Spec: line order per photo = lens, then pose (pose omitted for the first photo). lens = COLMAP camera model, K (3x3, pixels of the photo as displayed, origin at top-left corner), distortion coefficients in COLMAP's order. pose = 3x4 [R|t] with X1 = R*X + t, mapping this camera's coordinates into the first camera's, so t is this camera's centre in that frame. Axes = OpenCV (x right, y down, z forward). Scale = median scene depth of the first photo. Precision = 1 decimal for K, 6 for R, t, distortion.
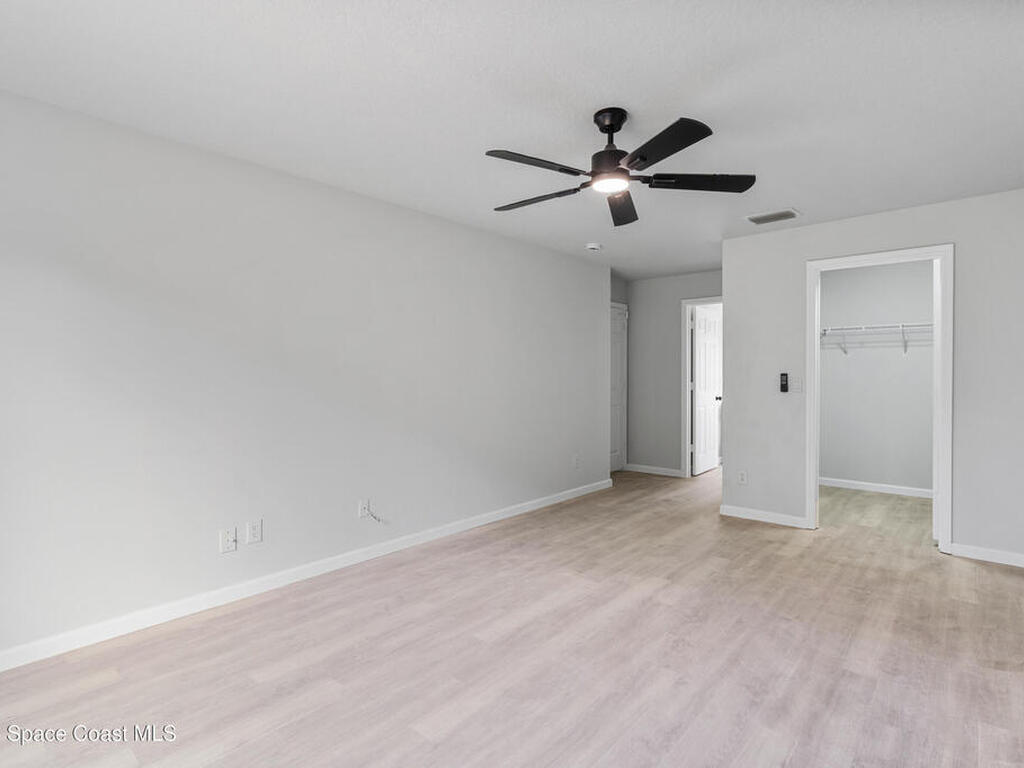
lens RADIAL K [[525.8, 0, 516.3], [0, 525.8, 378.3], [0, 0, 1]] dist [-0.001583, 0.001254]
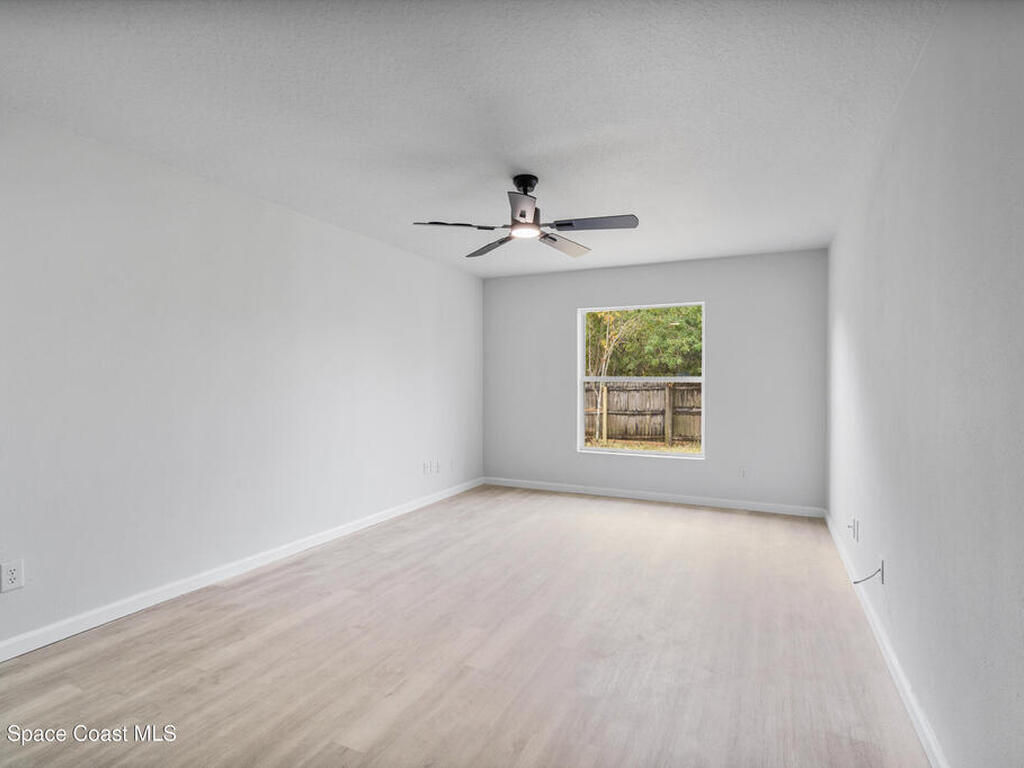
lens RADIAL K [[528.0, 0, 512.8], [0, 528.0, 372.2], [0, 0, 1]] dist [0.003849, 0.001455]
pose [[-0.964664, -0.008399, -0.263351, 0.363489], [-0.007295, 0.999960, -0.005170, -0.013484], [0.263384, -0.003066, -0.964686, 1.478427]]
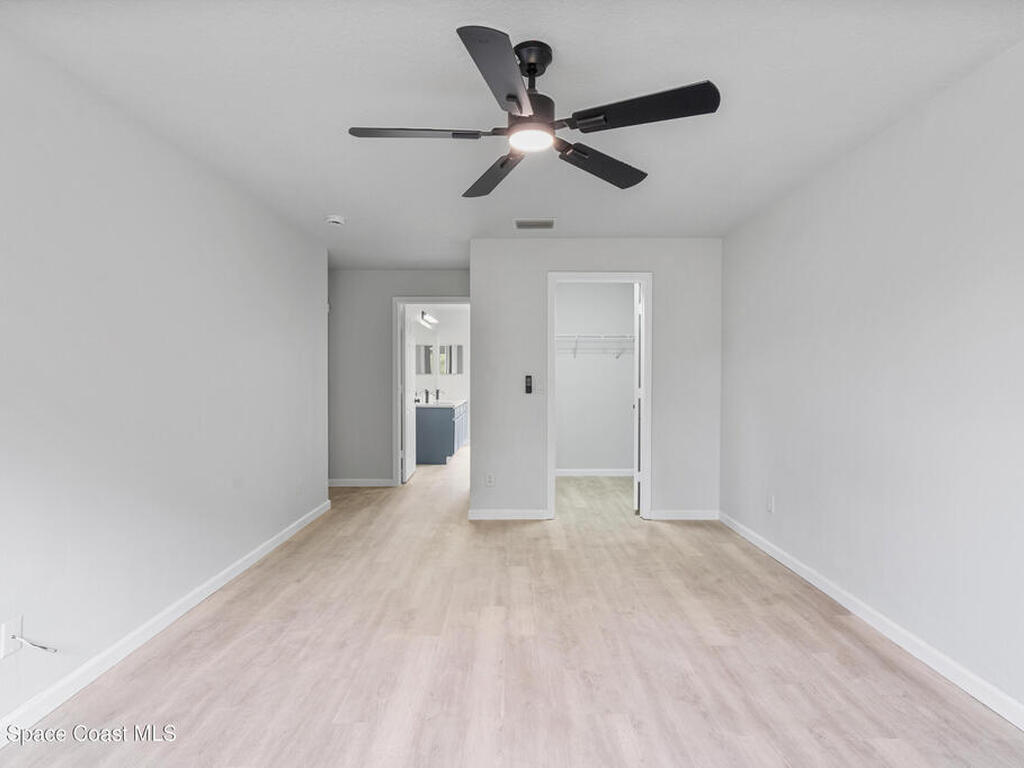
lens RADIAL K [[523.9, 0, 512.0], [0, 523.9, 384.0], [0, 0, 1]] dist [-0.004761, 0.000806]
pose [[0.752143, -0.010580, 0.658915, -0.242647], [0.005531, 0.999937, 0.009742, -0.003631], [-0.658977, -0.003683, 0.752154, 0.273862]]
